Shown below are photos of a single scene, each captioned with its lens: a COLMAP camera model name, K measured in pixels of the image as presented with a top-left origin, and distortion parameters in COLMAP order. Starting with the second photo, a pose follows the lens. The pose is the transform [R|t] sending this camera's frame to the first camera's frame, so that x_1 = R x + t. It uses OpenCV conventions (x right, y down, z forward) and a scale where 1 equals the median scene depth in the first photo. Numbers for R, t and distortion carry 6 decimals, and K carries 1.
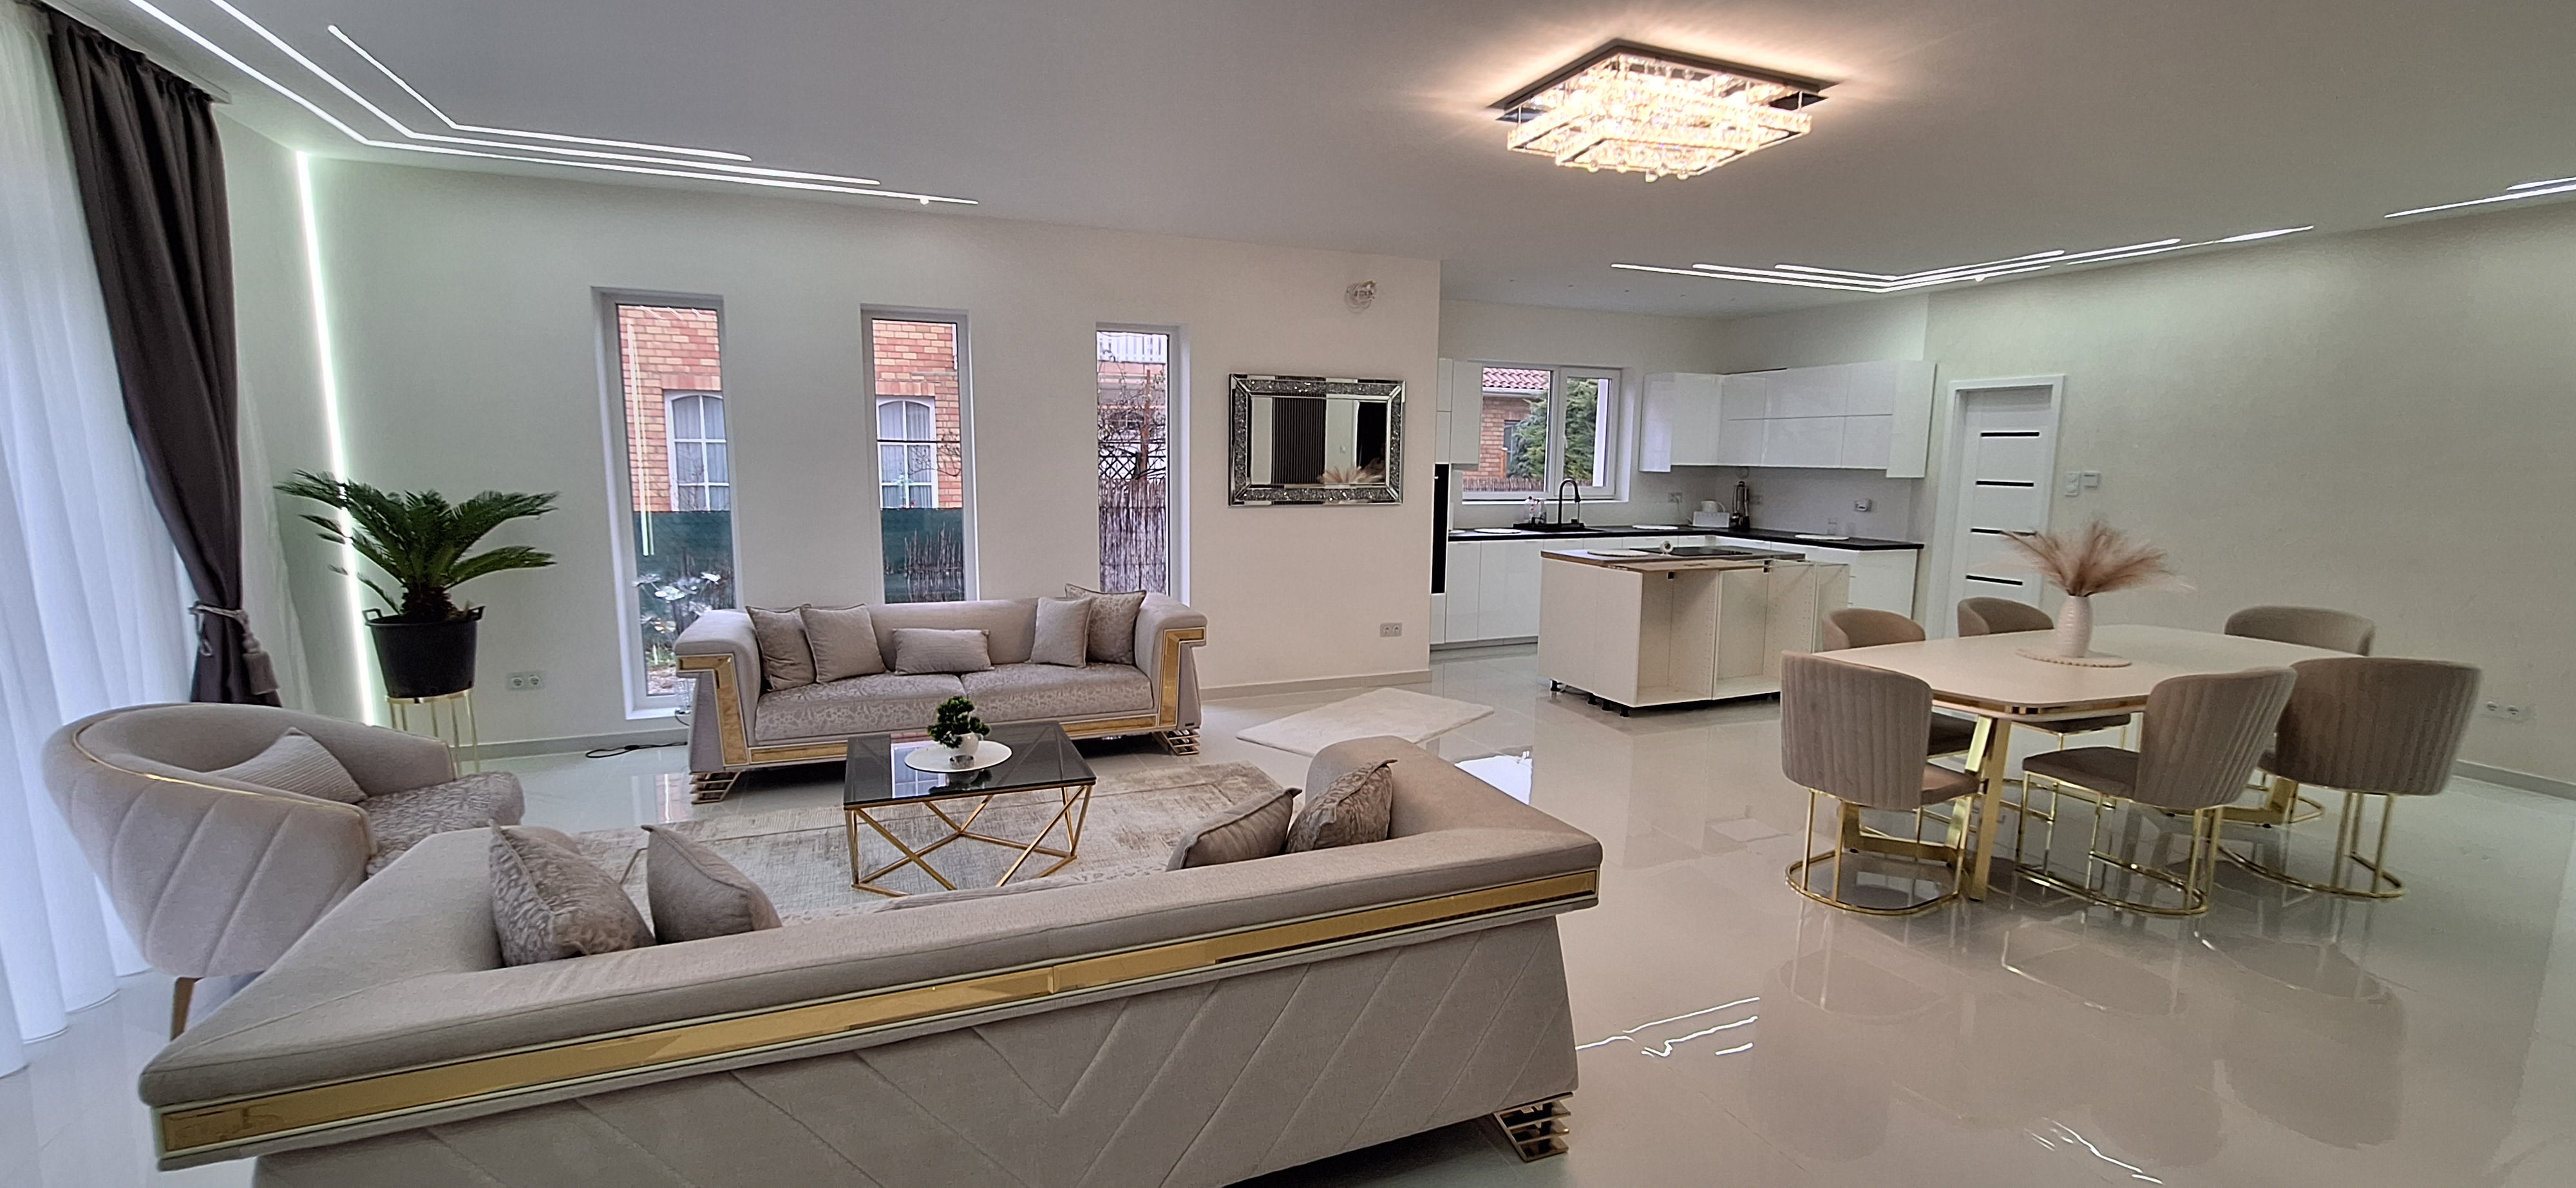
lens RADIAL K [[1014.4, 0, 1287.1], [0, 1014.4, 604.4], [0, 0, 1]] dist [-0.025937, 0.000055]
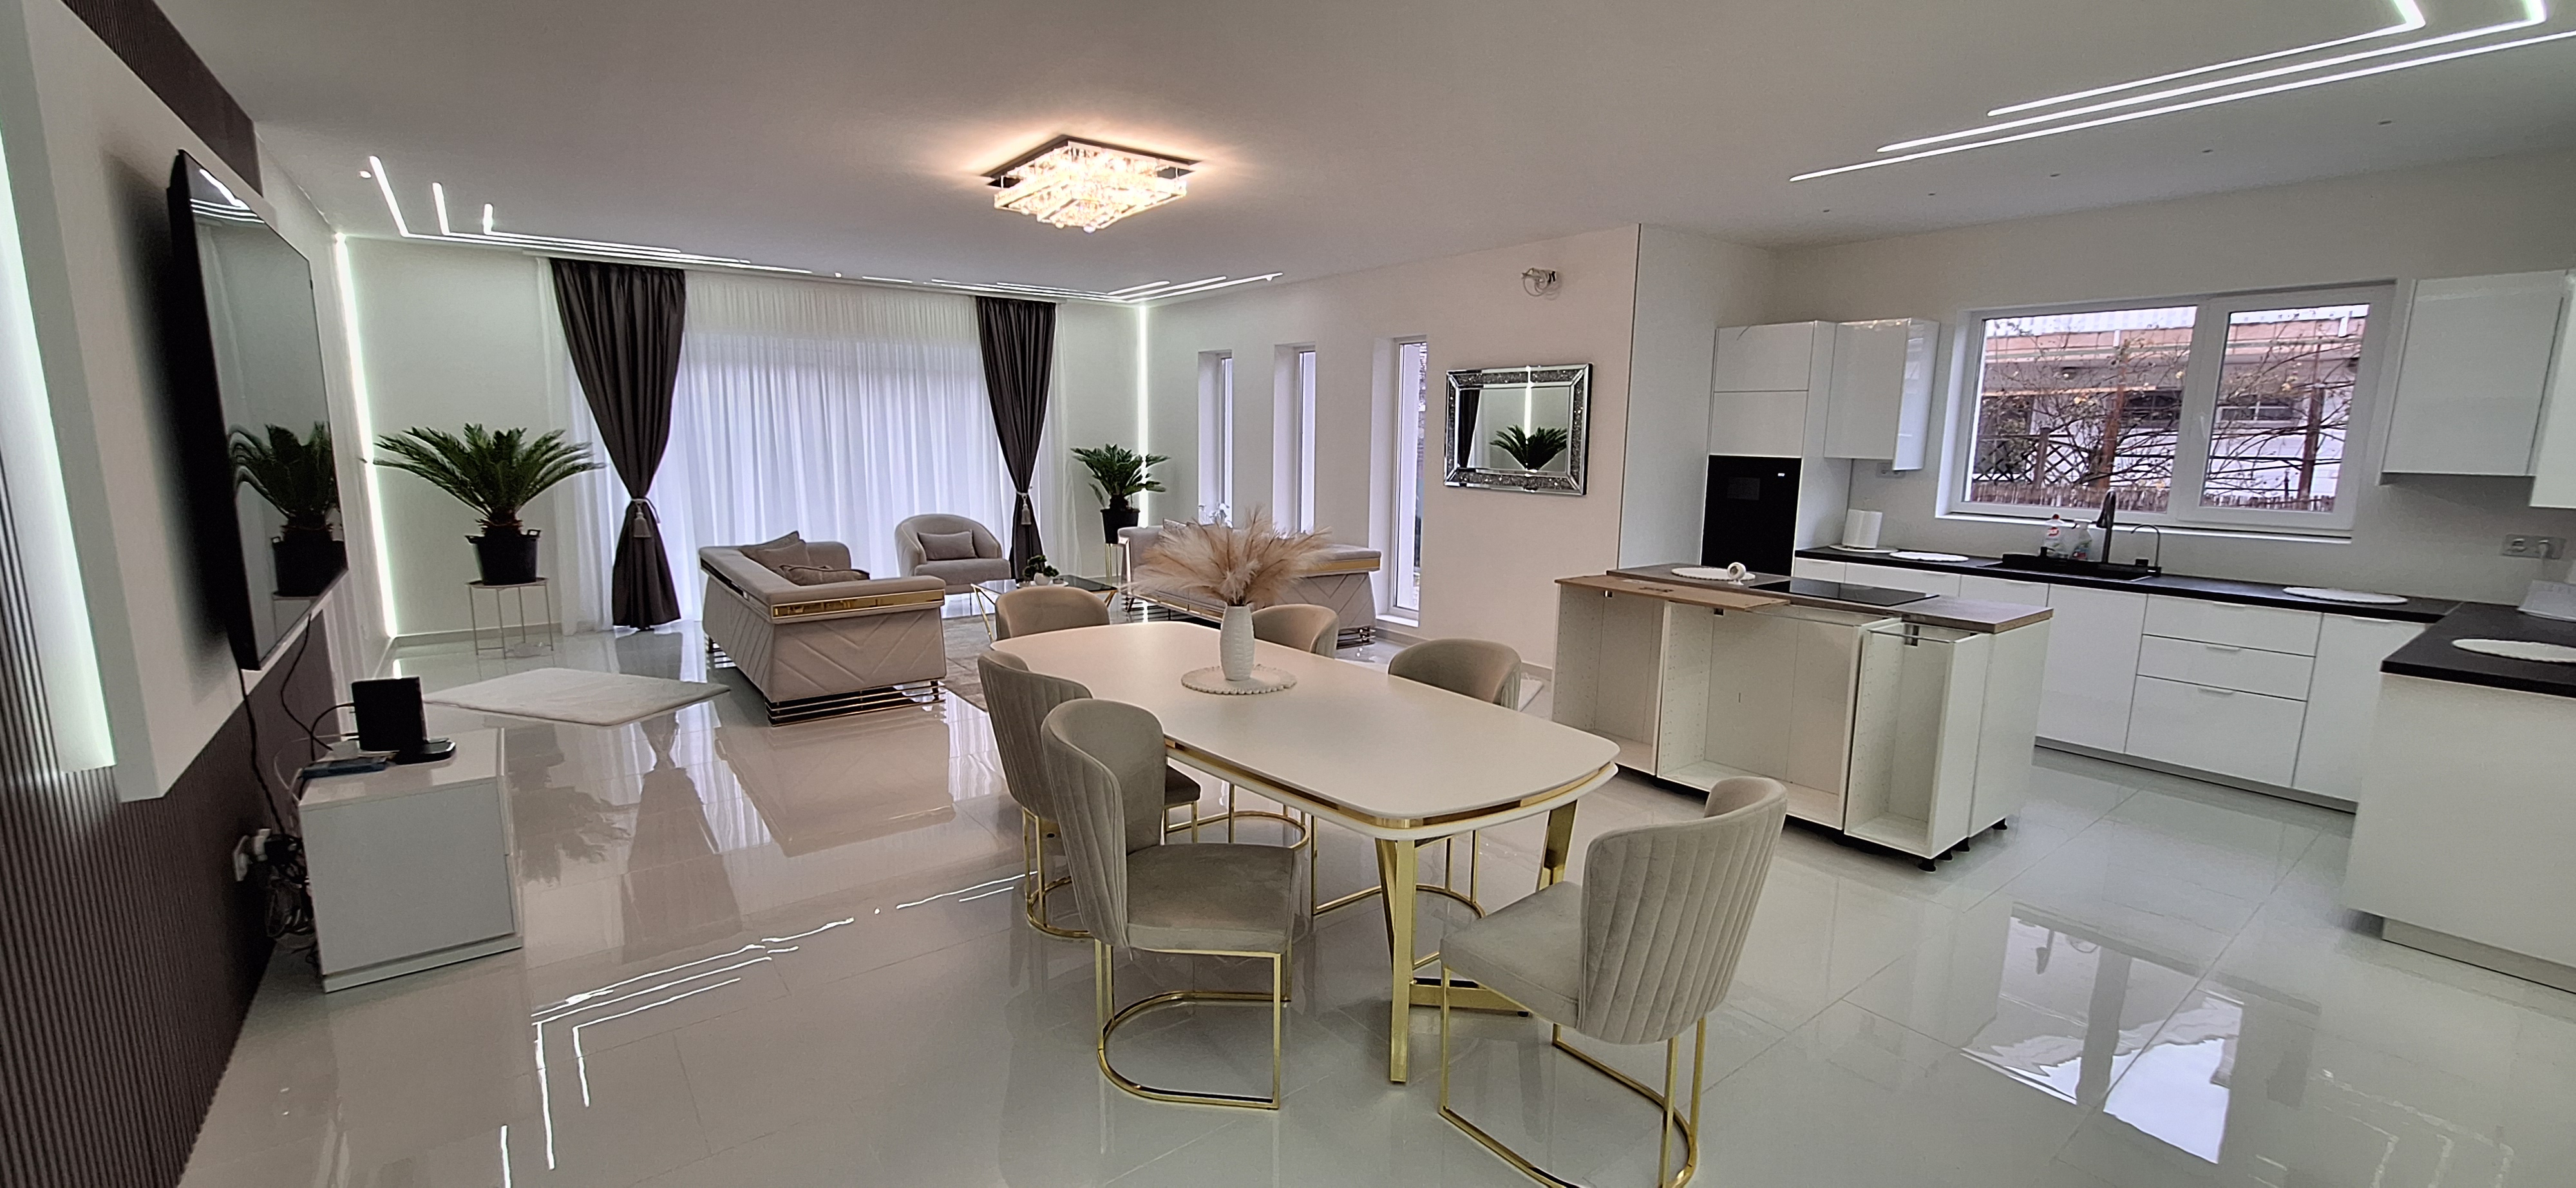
lens RADIAL K [[1014.4, 0, 1290.1], [0, 1014.4, 583.2], [0, 0, 1]] dist [-0.025937, 0.000055]
pose [[0.271633, 0.135623, -0.952797, 0.946835], [-0.153059, 0.983508, 0.096359, -0.067723], [0.950152, 0.119660, 0.287911, 0.487908]]
